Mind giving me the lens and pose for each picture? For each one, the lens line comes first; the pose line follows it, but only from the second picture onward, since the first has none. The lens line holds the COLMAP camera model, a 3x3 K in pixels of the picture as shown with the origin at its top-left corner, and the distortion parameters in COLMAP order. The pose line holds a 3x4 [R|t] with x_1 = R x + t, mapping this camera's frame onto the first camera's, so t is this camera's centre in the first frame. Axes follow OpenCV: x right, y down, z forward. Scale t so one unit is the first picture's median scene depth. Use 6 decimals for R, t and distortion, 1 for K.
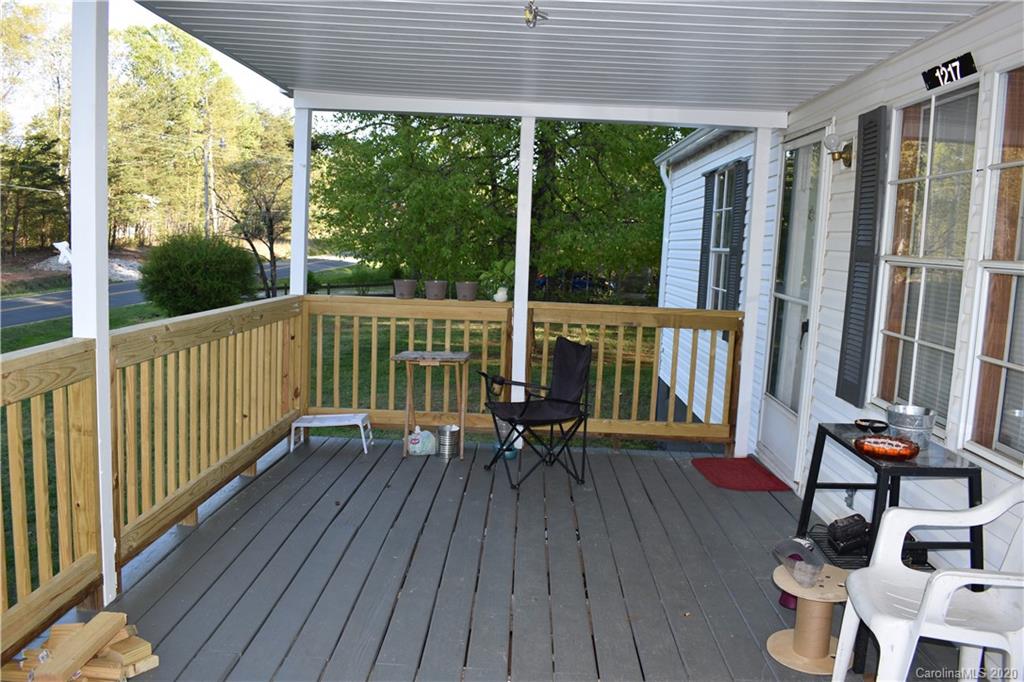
lens RADIAL K [[816.8, 0, 512.0], [0, 816.8, 341.0], [0, 0, 1]] dist [-0.096594, 0.001063]
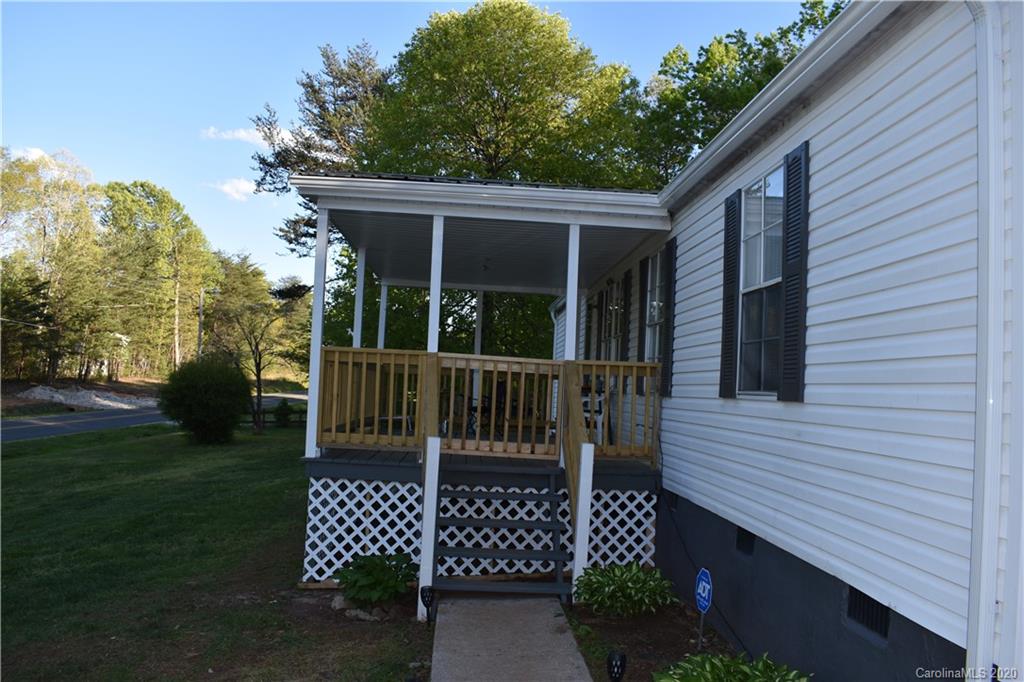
lens RADIAL K [[816.8, 0, 512.0], [0, 816.8, 341.0], [0, 0, 1]] dist [-0.096594, 0.001063]
pose [[0.997160, 0.005683, 0.075095, -0.005970], [0.007738, 0.984139, -0.177228, 0.028254], [-0.074911, 0.177306, 0.981301, -0.127314]]
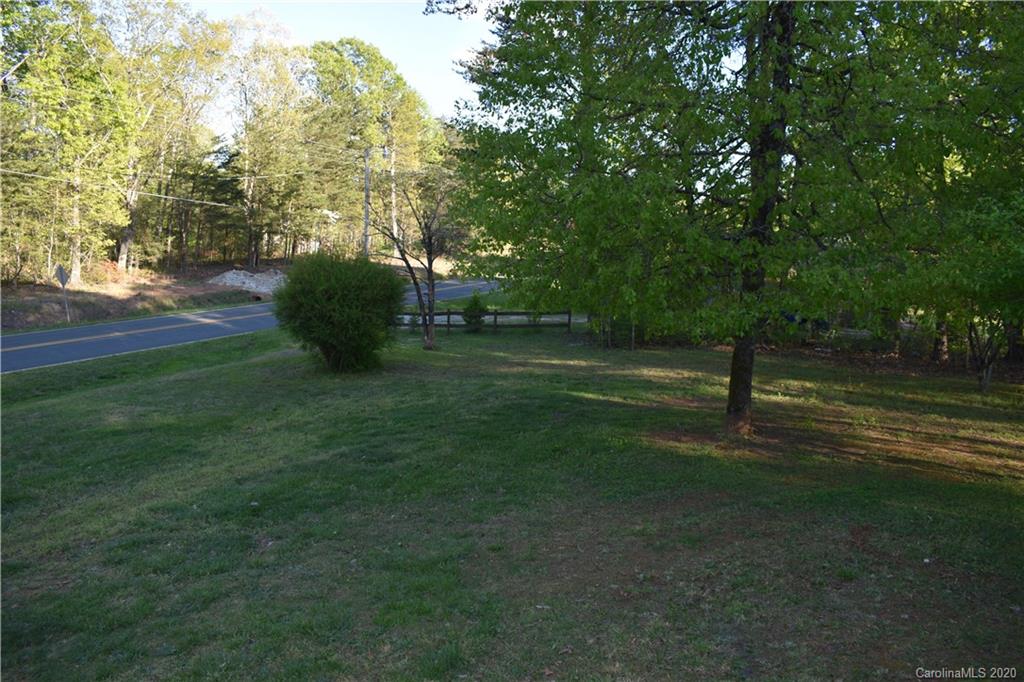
lens RADIAL K [[816.8, 0, 512.0], [0, 816.8, 341.0], [0, 0, 1]] dist [-0.096594, 0.001063]
pose [[0.974697, 0.030181, -0.221485, -0.006227], [-0.034622, 0.999269, -0.016192, -0.013954], [0.220835, 0.023451, 0.975029, 0.084405]]
